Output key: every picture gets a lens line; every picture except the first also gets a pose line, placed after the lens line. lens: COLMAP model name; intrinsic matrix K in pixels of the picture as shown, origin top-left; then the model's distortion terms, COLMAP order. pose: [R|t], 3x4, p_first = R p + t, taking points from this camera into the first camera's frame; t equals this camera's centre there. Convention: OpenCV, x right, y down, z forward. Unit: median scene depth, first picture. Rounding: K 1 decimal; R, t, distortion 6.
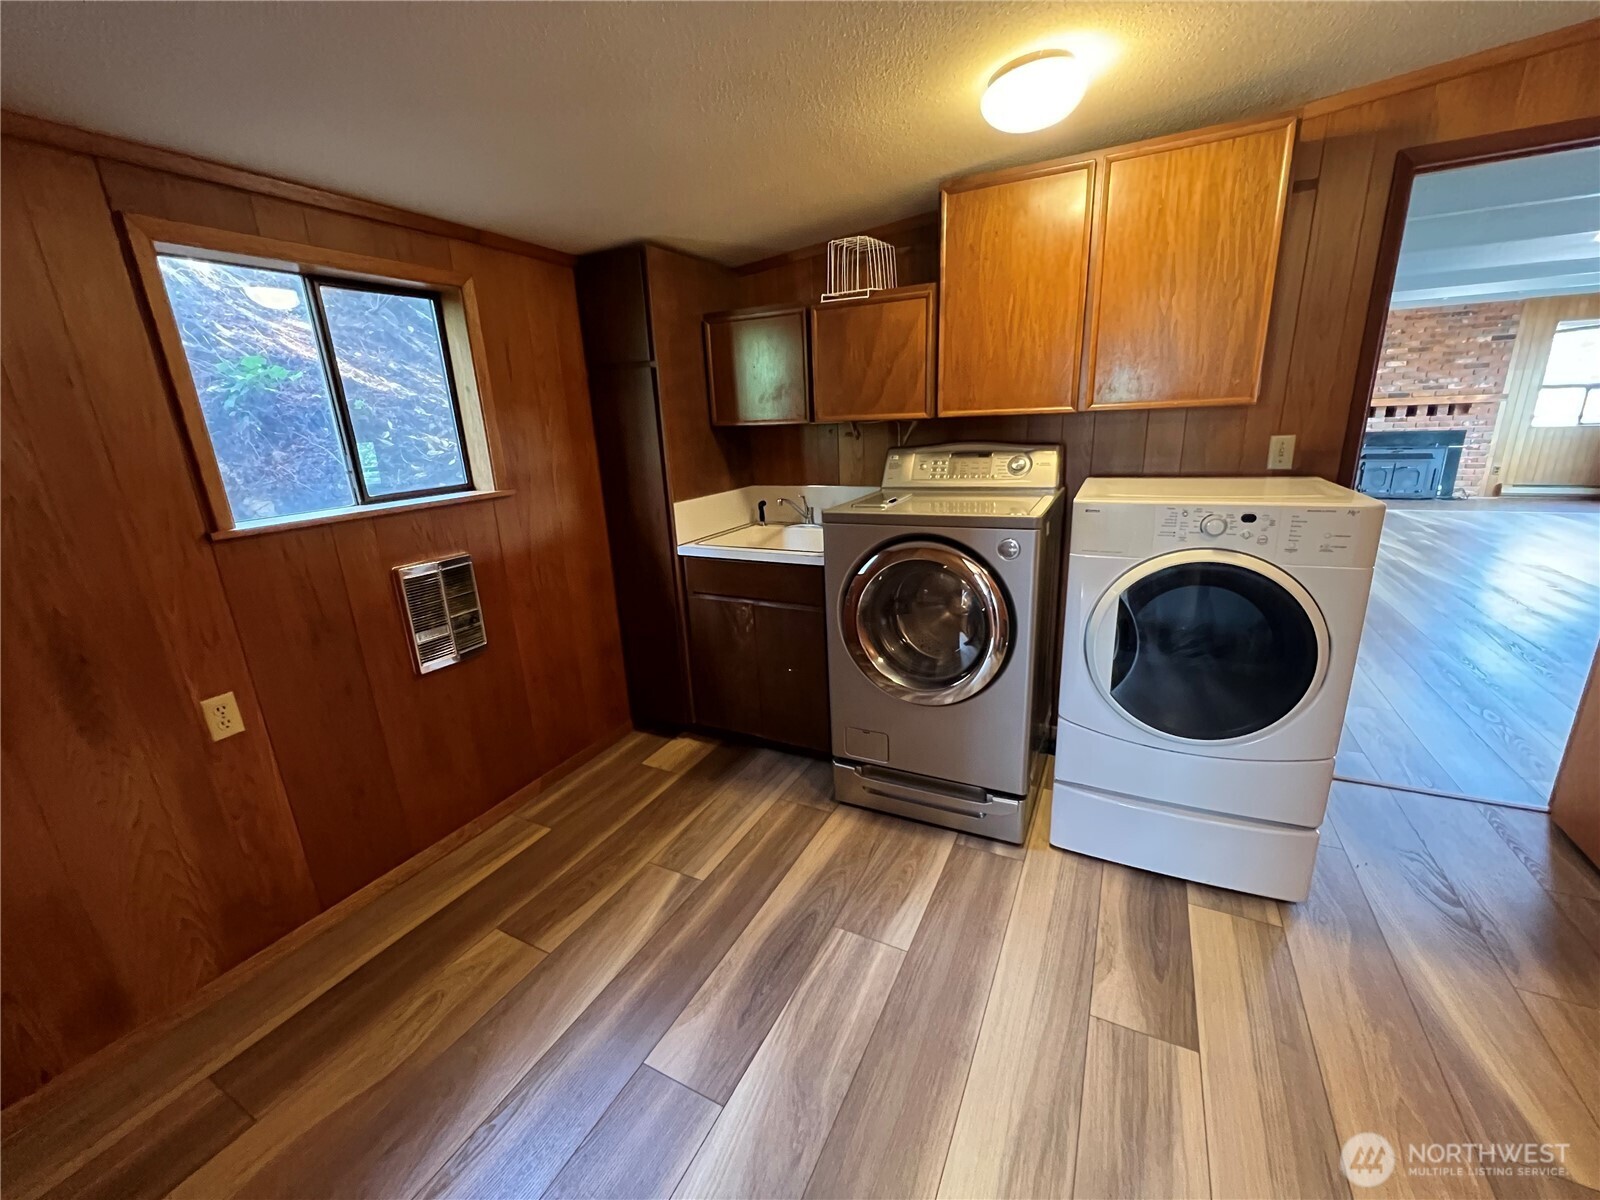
lens RADIAL K [[652.4, 0, 792.6], [0, 652.4, 598.4], [0, 0, 1]] dist [0.001314, 0.000291]
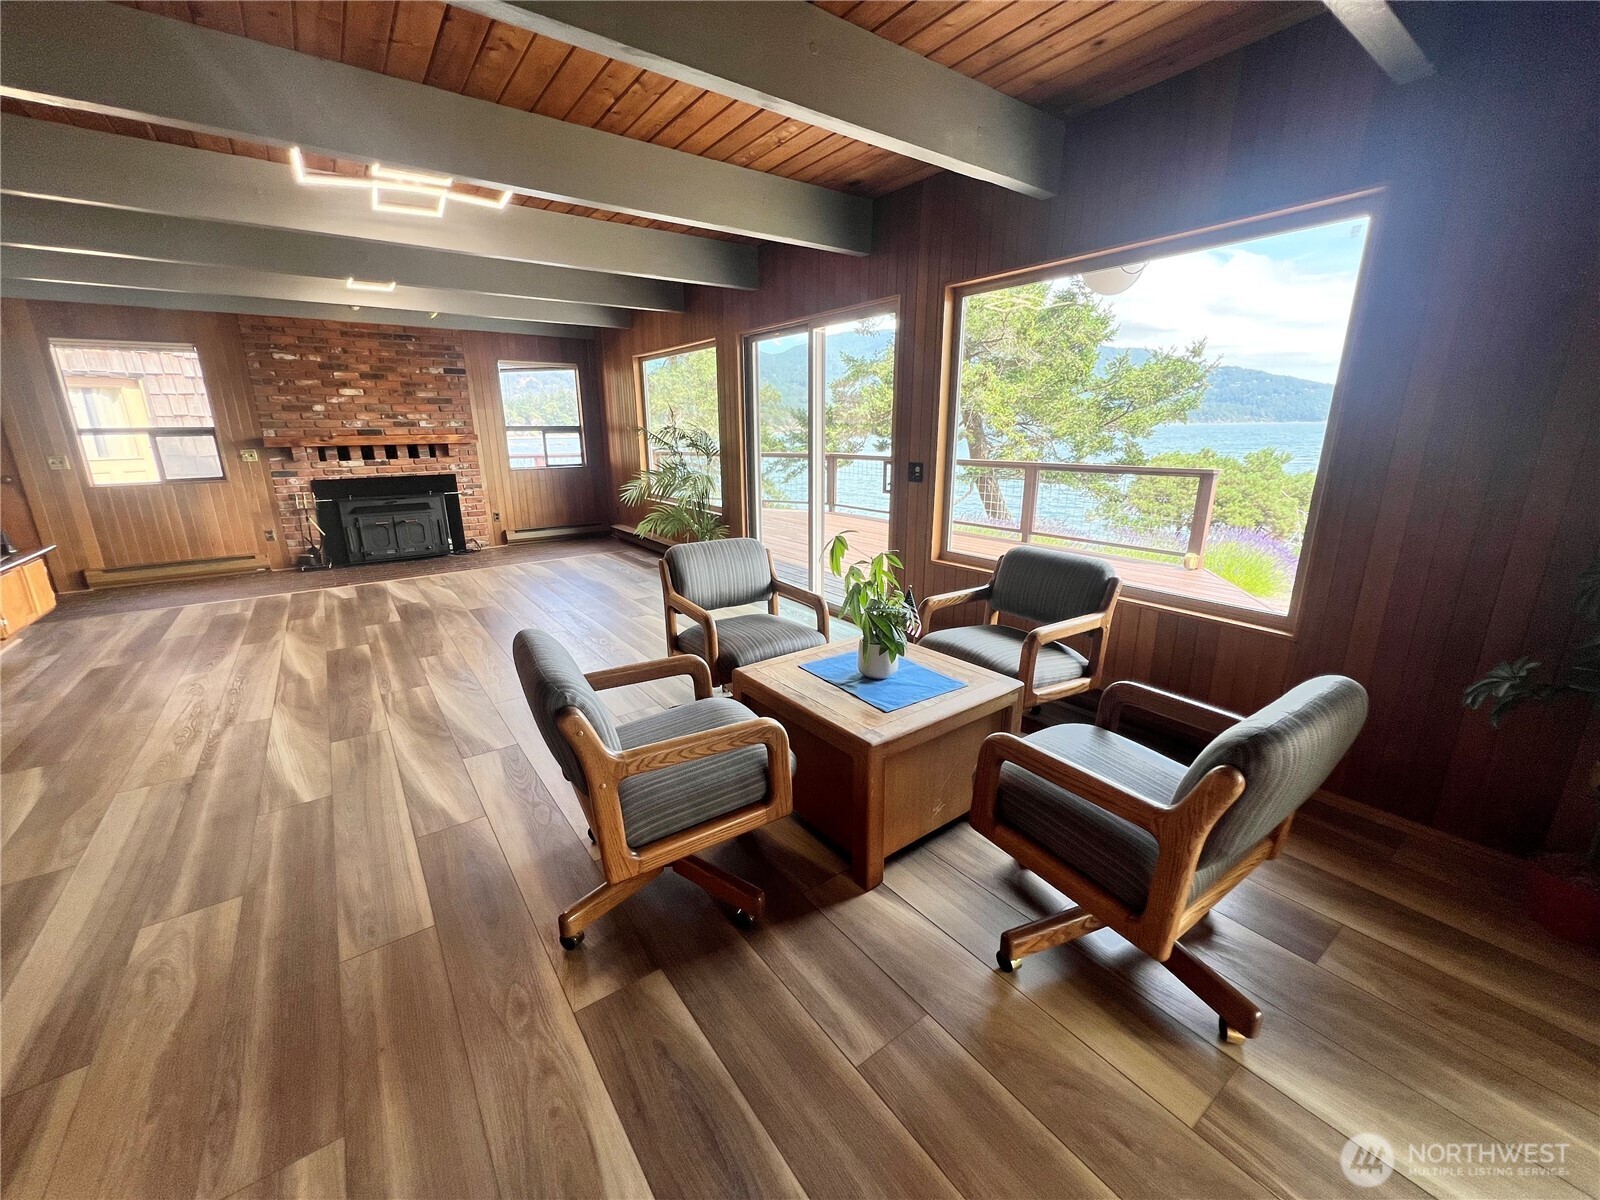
lens RADIAL K [[639.6, 0, 795.3], [0, 639.6, 596.7], [0, 0, 1]] dist [-0.000821, 0.000132]
pose [[0.447781, -0.191544, 0.873386, 0.462759], [0.238904, 0.966904, 0.089568, -0.067951], [-0.861636, 0.168548, 0.478721, 0.230139]]
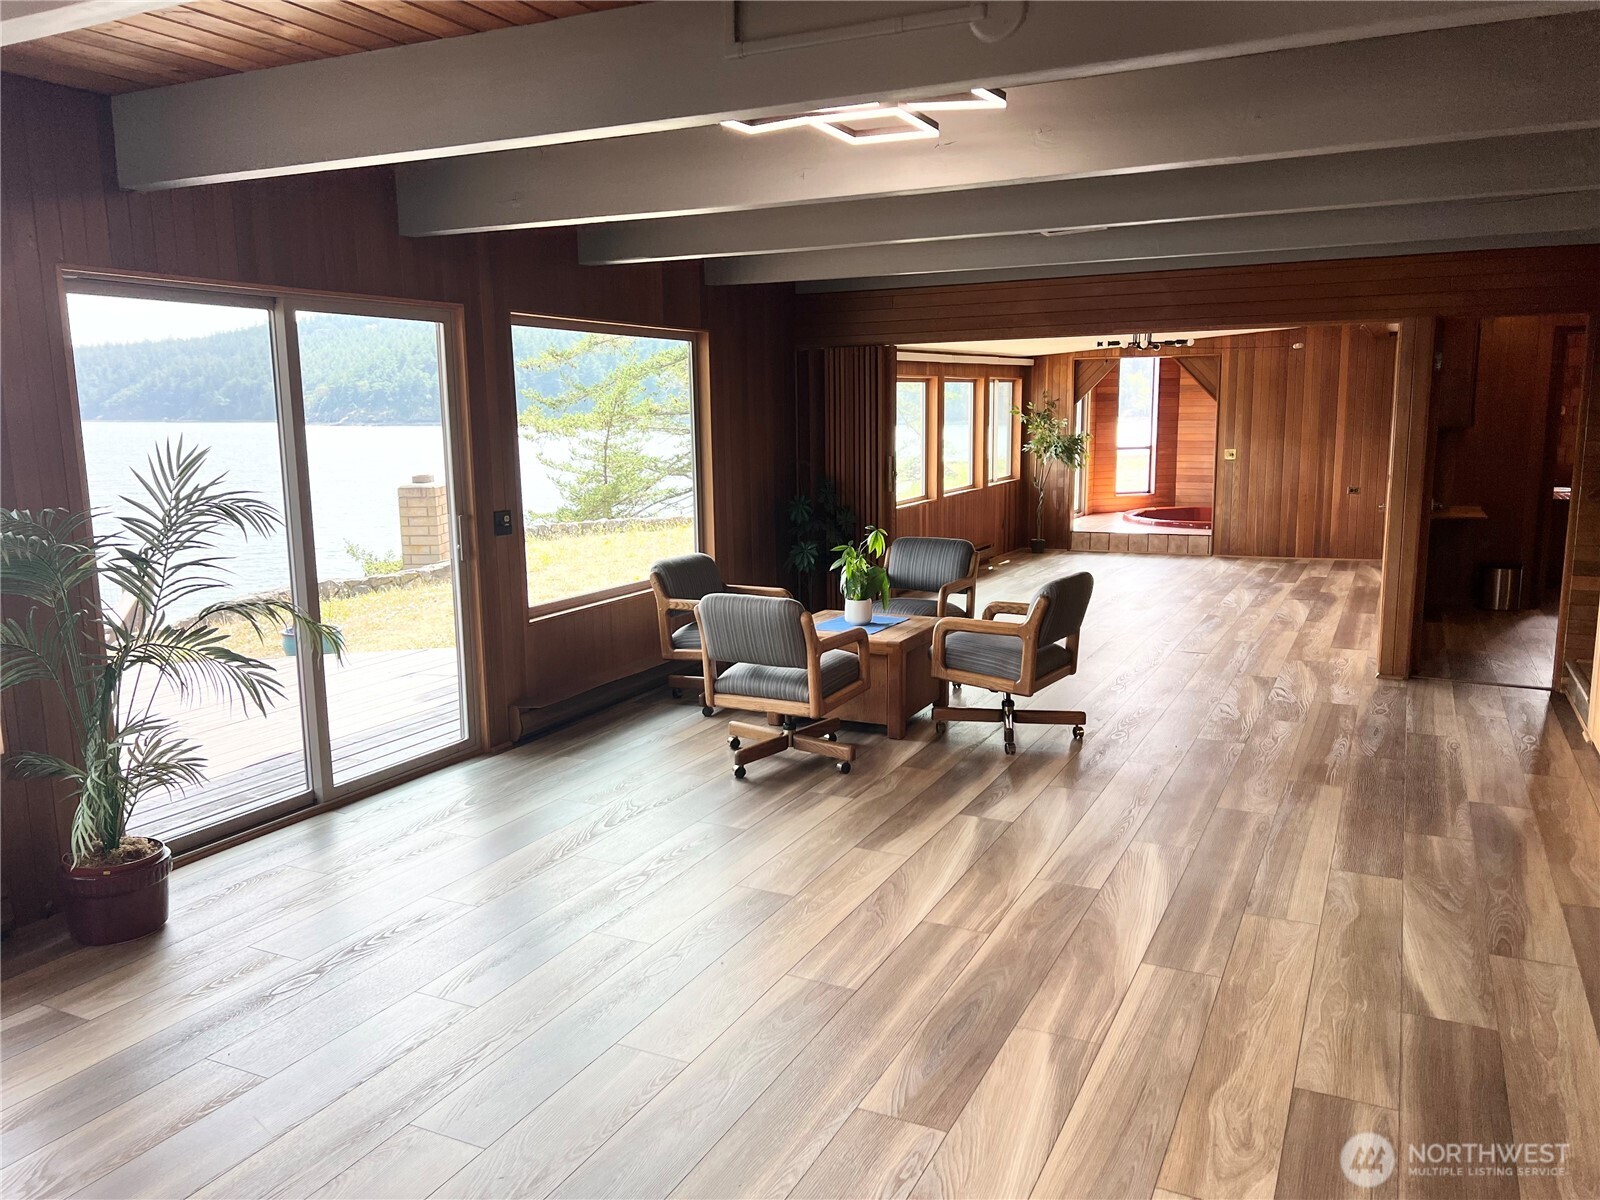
lens RADIAL K [[1201.7, 0, 800.5], [0, 1201.7, 601.6], [0, 0, 1]] dist [0.067403, -0.061042]
pose [[-0.998307, 0.057343, -0.009785, 1.078321], [0.047517, 0.900858, 0.431506, -0.646867], [0.033559, 0.430310, -0.902057, 1.874206]]
